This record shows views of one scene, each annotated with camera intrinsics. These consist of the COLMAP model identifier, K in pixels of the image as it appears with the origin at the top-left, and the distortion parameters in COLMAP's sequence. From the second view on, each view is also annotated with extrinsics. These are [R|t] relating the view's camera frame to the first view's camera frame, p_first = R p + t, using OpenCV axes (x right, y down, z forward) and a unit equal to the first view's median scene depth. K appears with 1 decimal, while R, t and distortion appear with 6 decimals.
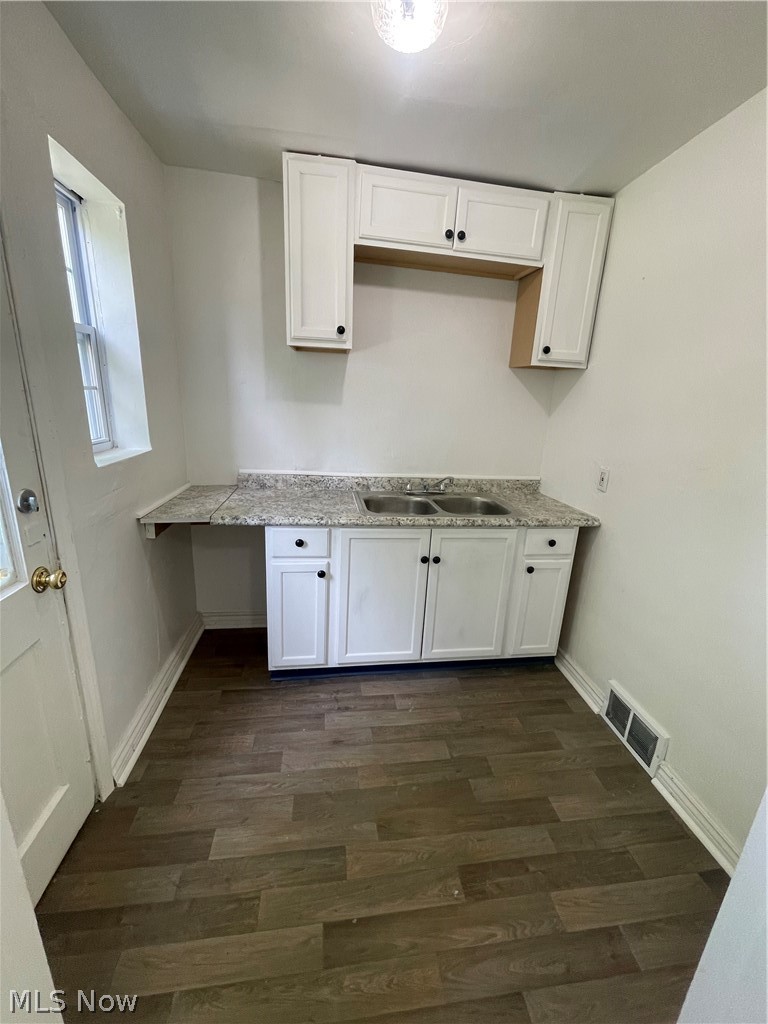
lens RADIAL K [[411.1, 0, 390.0], [0, 411.1, 510.3], [0, 0, 1]] dist [-0.001777, 0.000784]
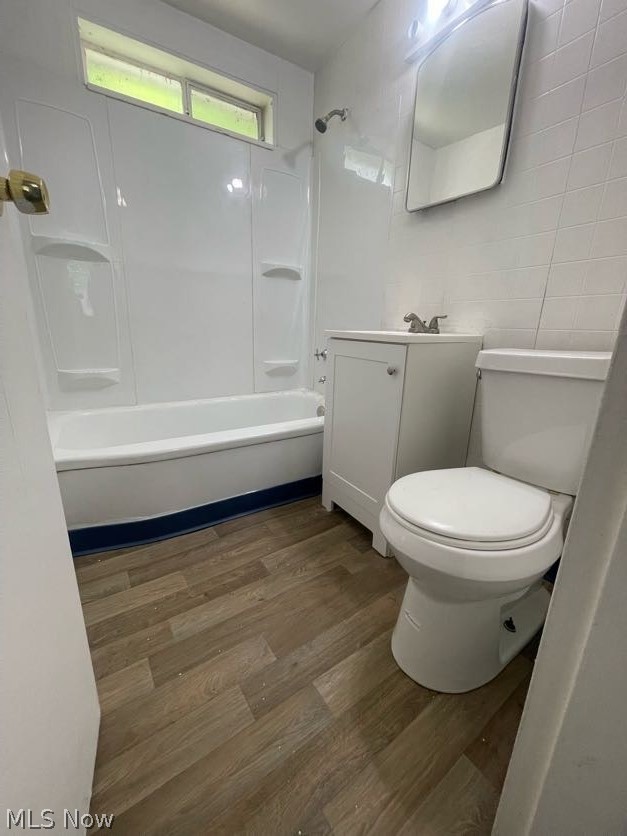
lens RADIAL K [[335.6, 0, 313.1], [0, 335.6, 420.0], [0, 0, 1]] dist [-0.001777, 0.000784]
pose [[-0.892954, 0.043699, -0.448021, 0.308648], [-0.188706, 0.867263, 0.460701, 0.040327], [0.408684, 0.495929, -0.766180, 1.049711]]
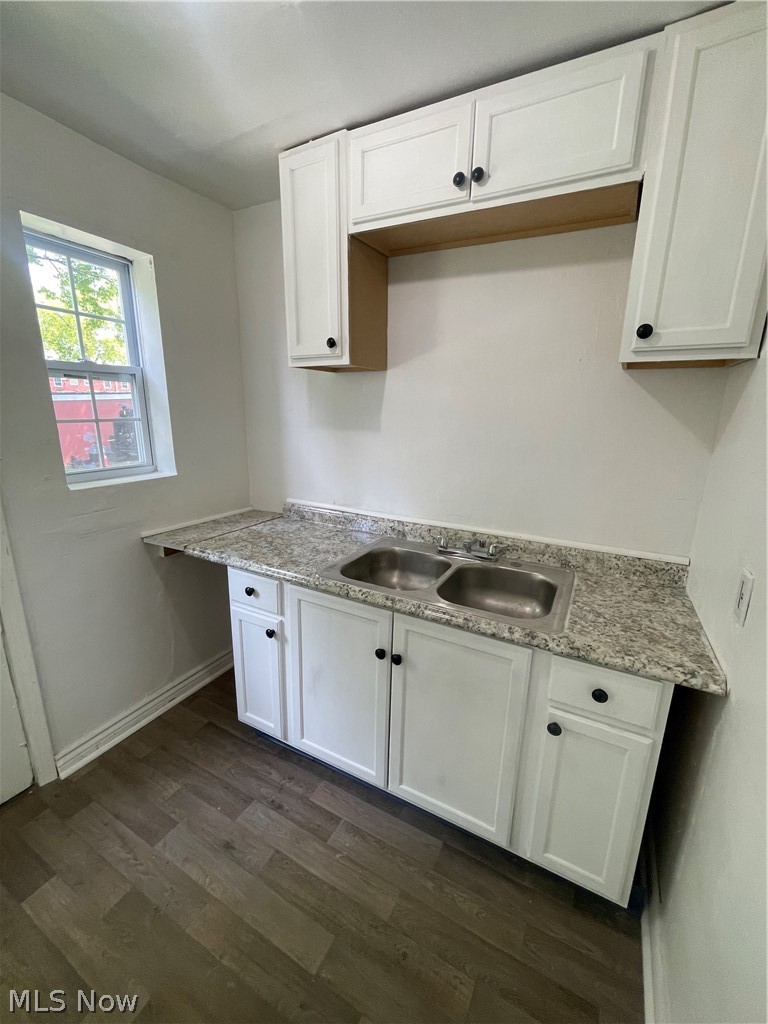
lens RADIAL K [[411.1, 0, 388.0], [0, 411.1, 511.1], [0, 0, 1]] dist [-0.001777, 0.000784]
pose [[0.809945, 0.108498, -0.576384, 0.474822], [-0.137355, 0.990500, -0.006563, -0.116960], [0.570196, 0.084484, 0.817153, 0.422147]]
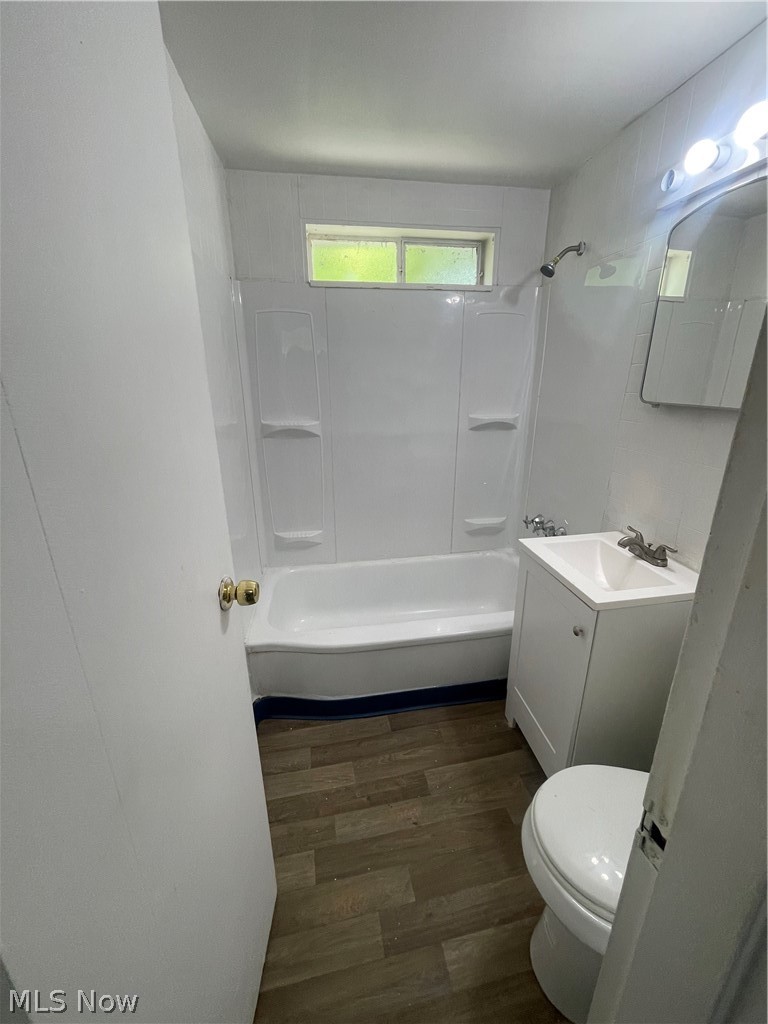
lens RADIAL K [[411.1, 0, 386.3], [0, 411.1, 510.1], [0, 0, 1]] dist [-0.001777, 0.000784]
pose [[-0.997597, -0.025130, -0.064568, 0.258630], [-0.056623, 0.832760, 0.550730, -0.274964], [0.039930, 0.553063, -0.832182, 1.025139]]
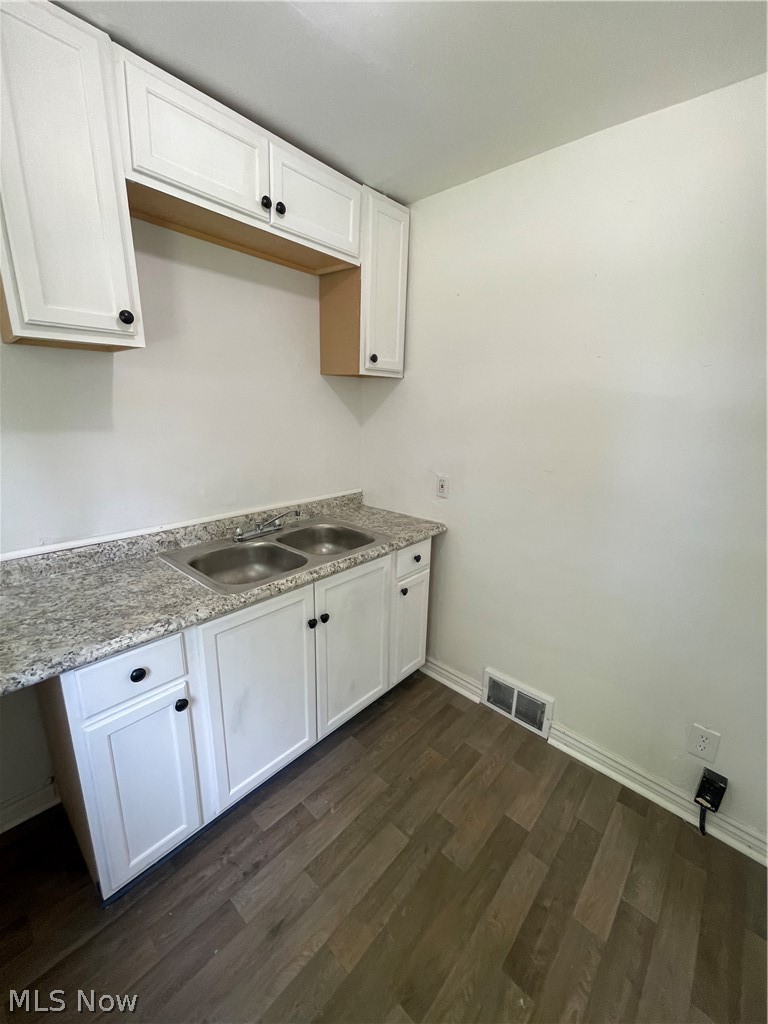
lens RADIAL K [[411.1, 0, 384.5], [0, 411.1, 510.7], [0, 0, 1]] dist [-0.001777, 0.000784]
pose [[0.771491, -0.191920, 0.606605, -0.248004], [0.182507, 0.980108, 0.077974, -0.128481], [-0.609503, 0.050553, 0.791171, 0.285696]]
